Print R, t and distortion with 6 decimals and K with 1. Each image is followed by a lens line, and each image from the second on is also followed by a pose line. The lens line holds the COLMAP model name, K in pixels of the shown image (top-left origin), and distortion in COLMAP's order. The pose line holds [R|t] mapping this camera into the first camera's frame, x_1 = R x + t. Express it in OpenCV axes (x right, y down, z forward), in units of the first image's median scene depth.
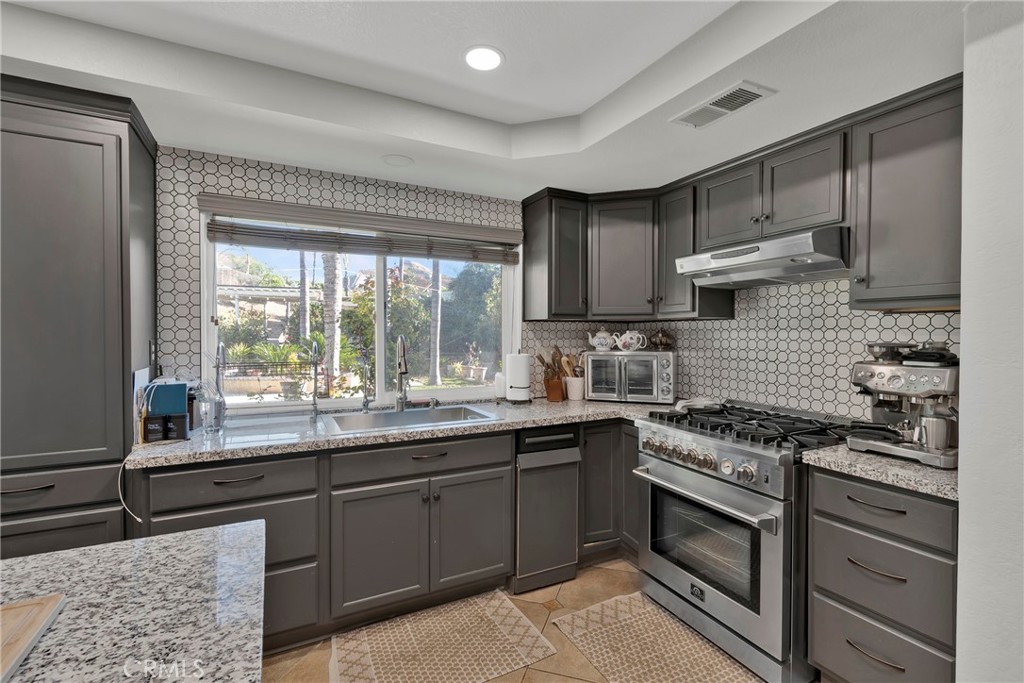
lens RADIAL K [[458.4, 0, 517.5], [0, 458.4, 338.2], [0, 0, 1]] dist [0.002338, 0.000044]
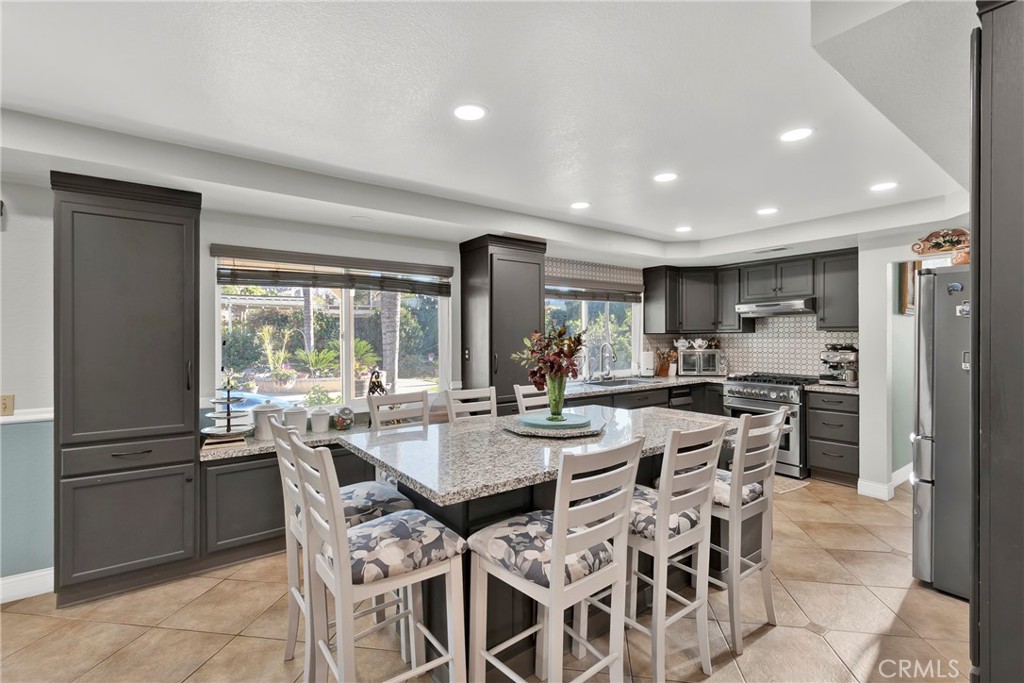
lens RADIAL K [[458.4, 0, 512.1], [0, 458.4, 338.0], [0, 0, 1]] dist [0.002338, 0.000044]
pose [[0.987460, -0.008382, 0.157647, -1.020377], [0.009652, 0.999927, -0.007291, -0.015623], [-0.157574, 0.008721, 0.987469, -0.939036]]
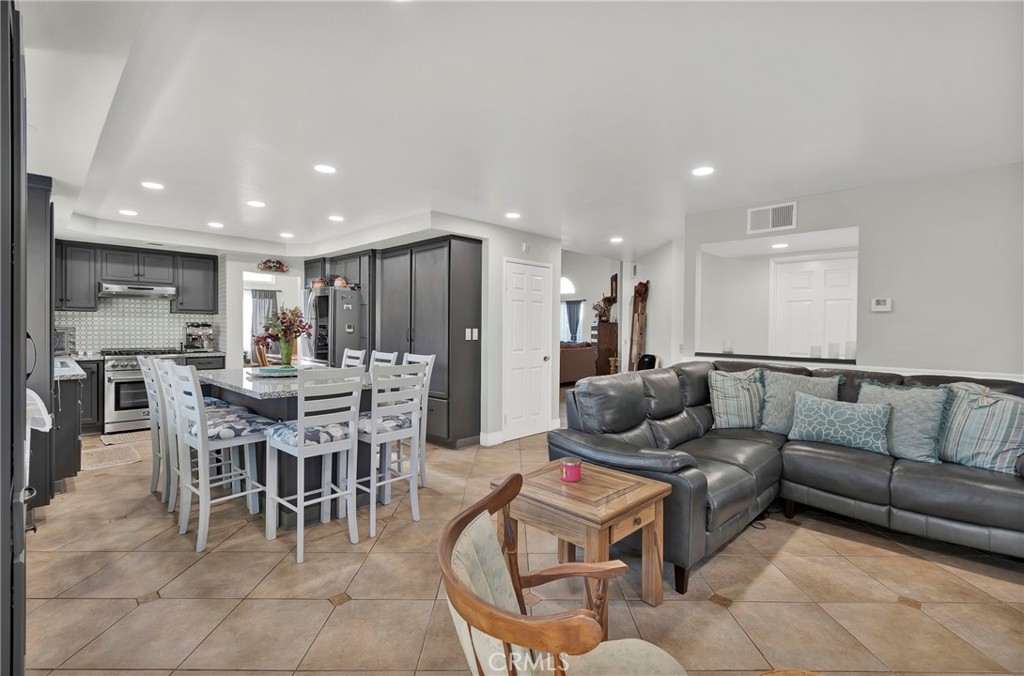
lens RADIAL K [[458.4, 0, 513.7], [0, 458.4, 331.9], [0, 0, 1]] dist [0.002338, 0.000044]
pose [[-0.314394, -0.016361, 0.949151, -2.420215], [-0.004386, 0.999866, 0.015782, 0.013221], [-0.949282, 0.000798, -0.314424, -0.187697]]
